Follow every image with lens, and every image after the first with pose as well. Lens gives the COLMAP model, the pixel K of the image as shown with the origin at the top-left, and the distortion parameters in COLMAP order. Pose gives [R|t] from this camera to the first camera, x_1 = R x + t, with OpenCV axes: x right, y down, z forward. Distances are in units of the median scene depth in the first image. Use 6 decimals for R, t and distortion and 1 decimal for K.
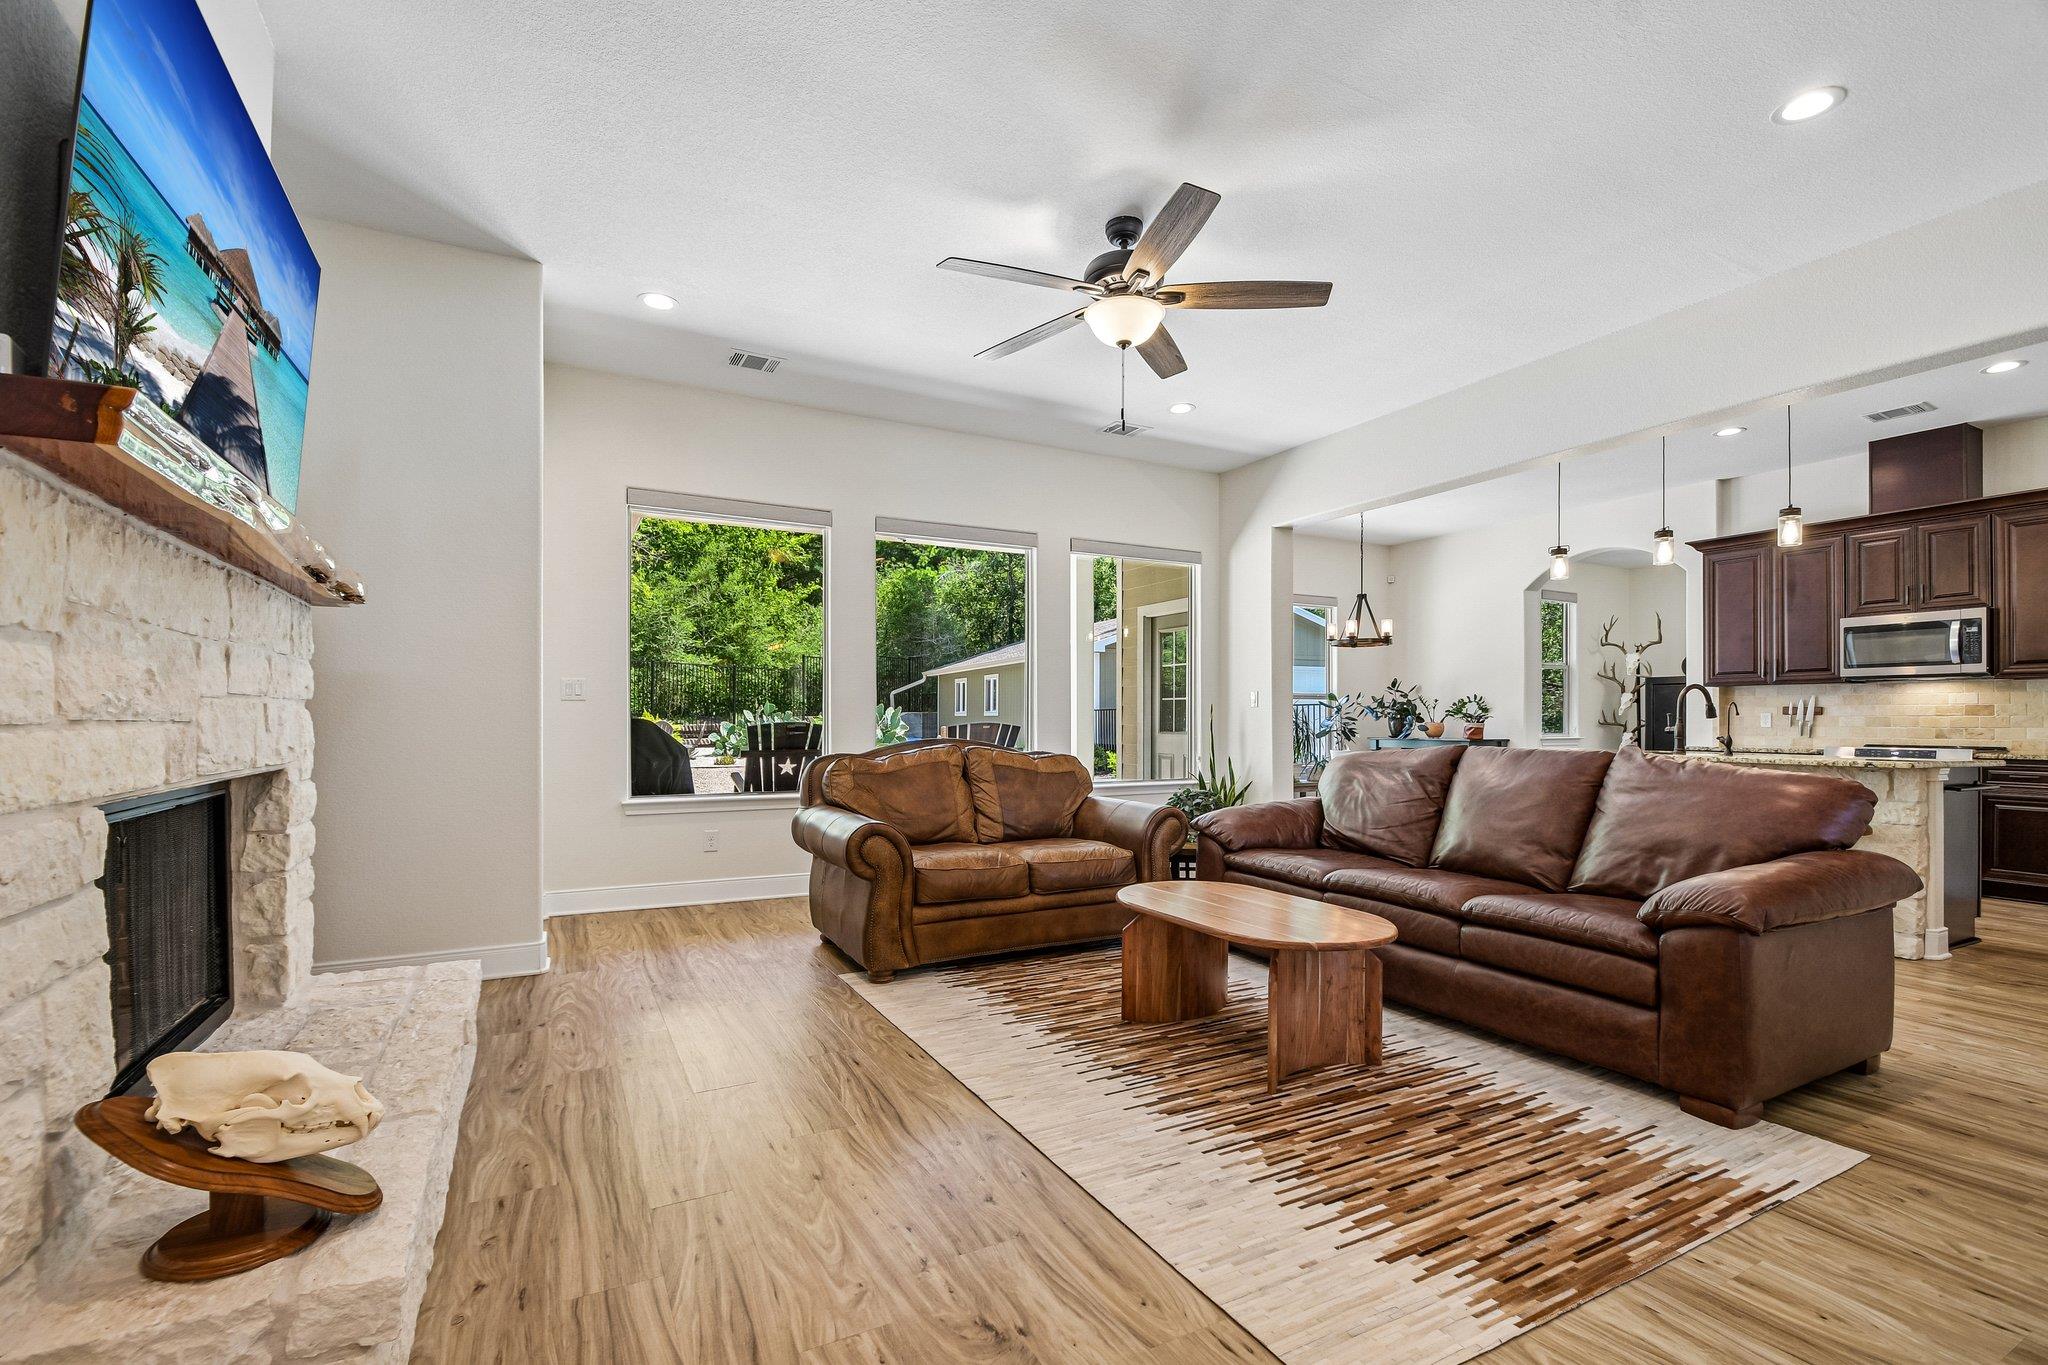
lens RADIAL K [[909.8, 0, 1020.2], [0, 909.8, 721.4], [0, 0, 1]] dist [0.011521, -0.012505]
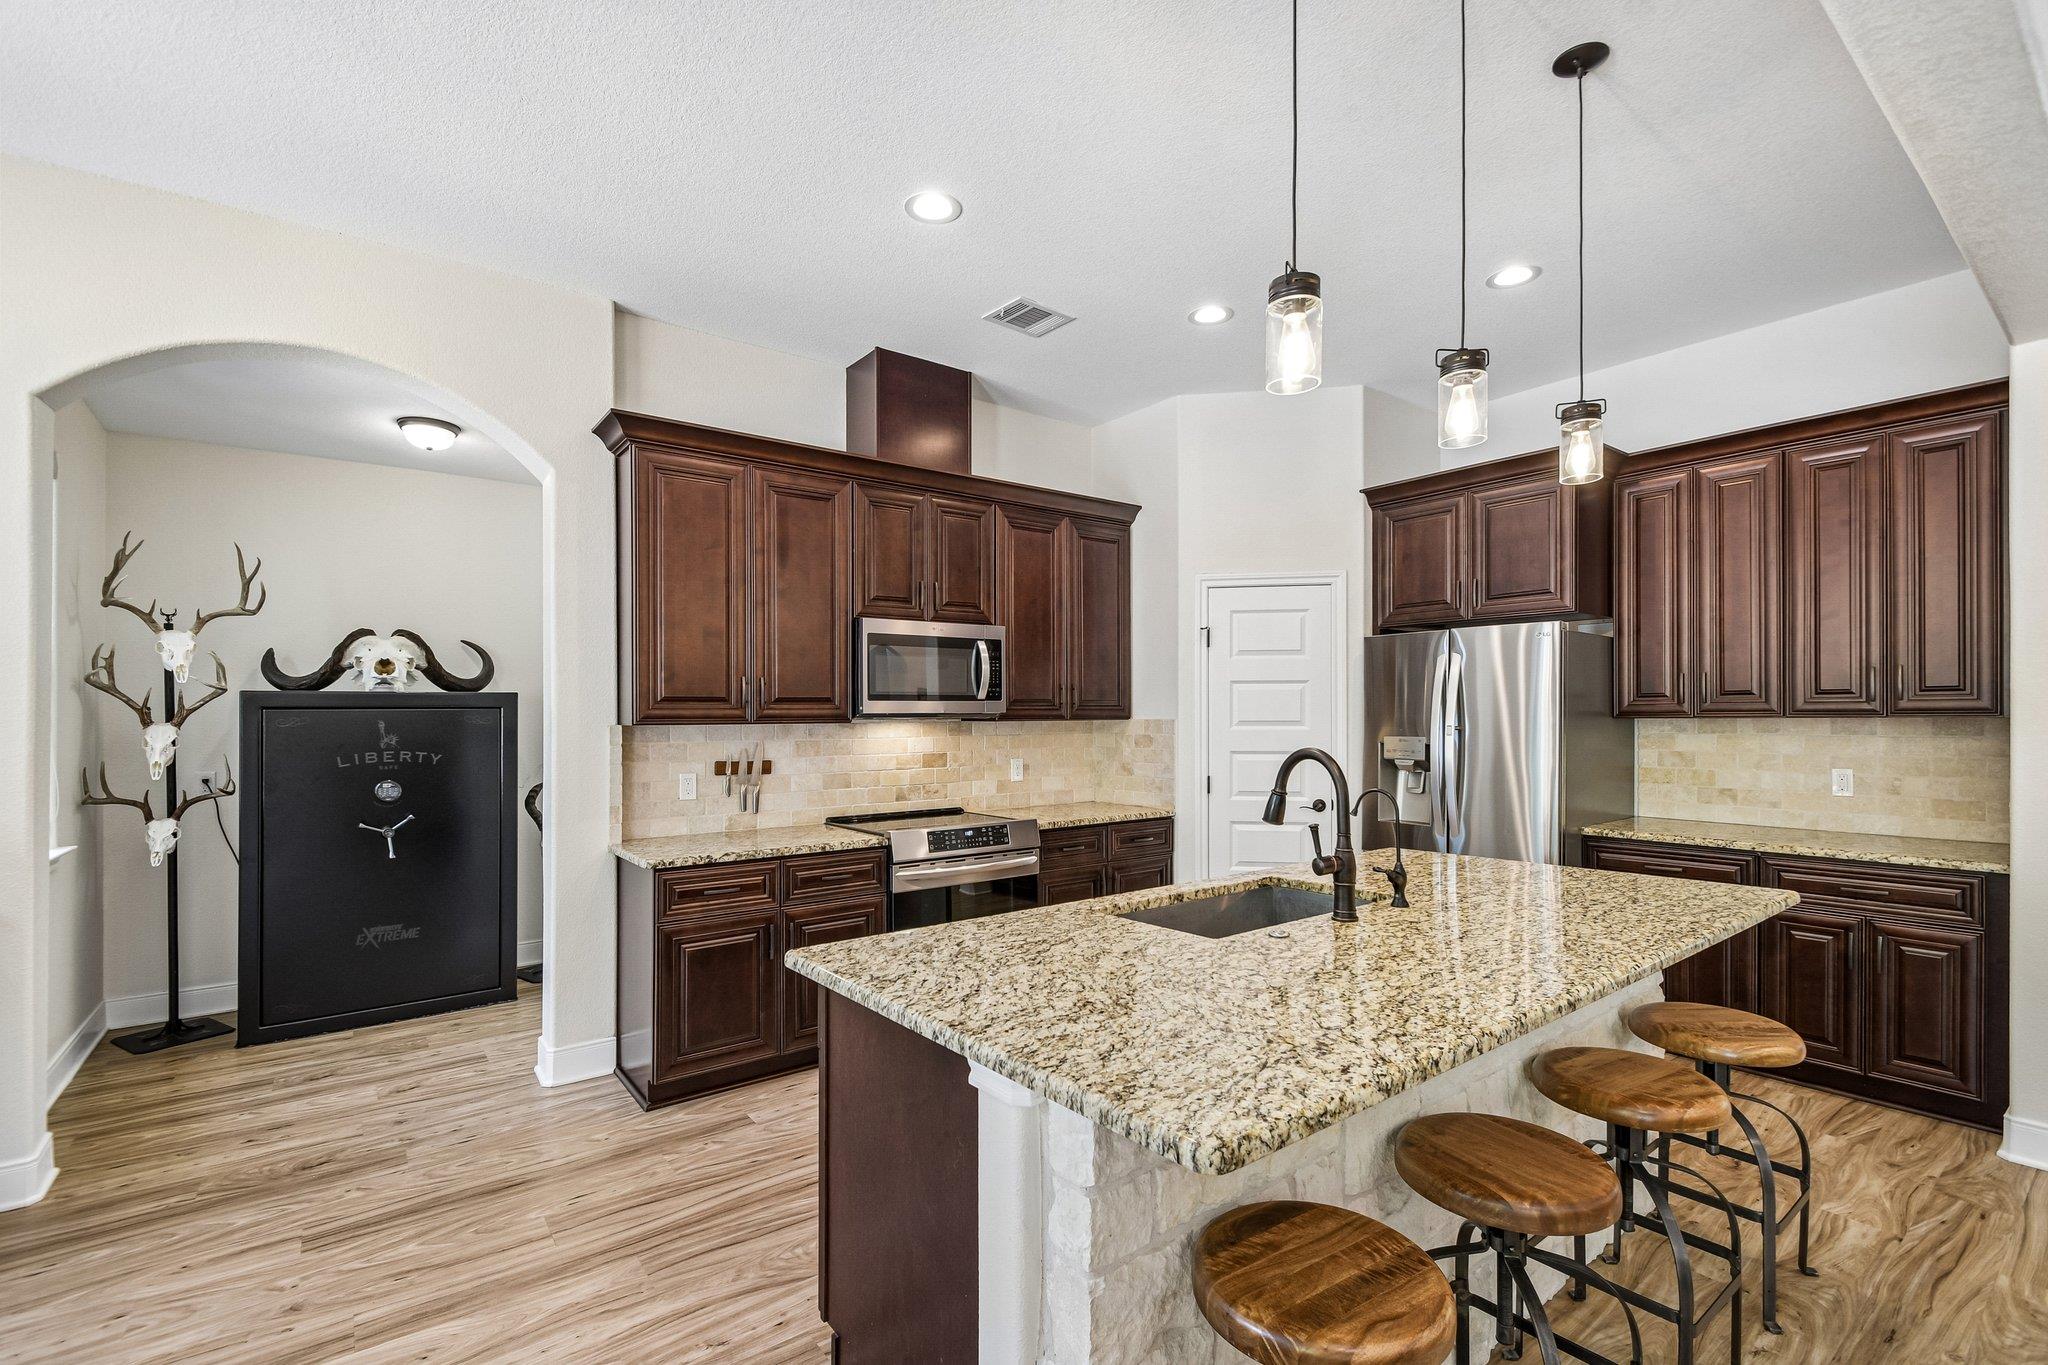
lens RADIAL K [[909.8, 0, 1024.8], [0, 909.8, 721.4], [0, 0, 1]] dist [0.011521, -0.012505]
pose [[-0.159716, -0.008779, 0.987124, 0.289439], [0.008777, 0.999908, 0.010313, -0.050453], [-0.987124, 0.010311, -0.159625, 1.019898]]
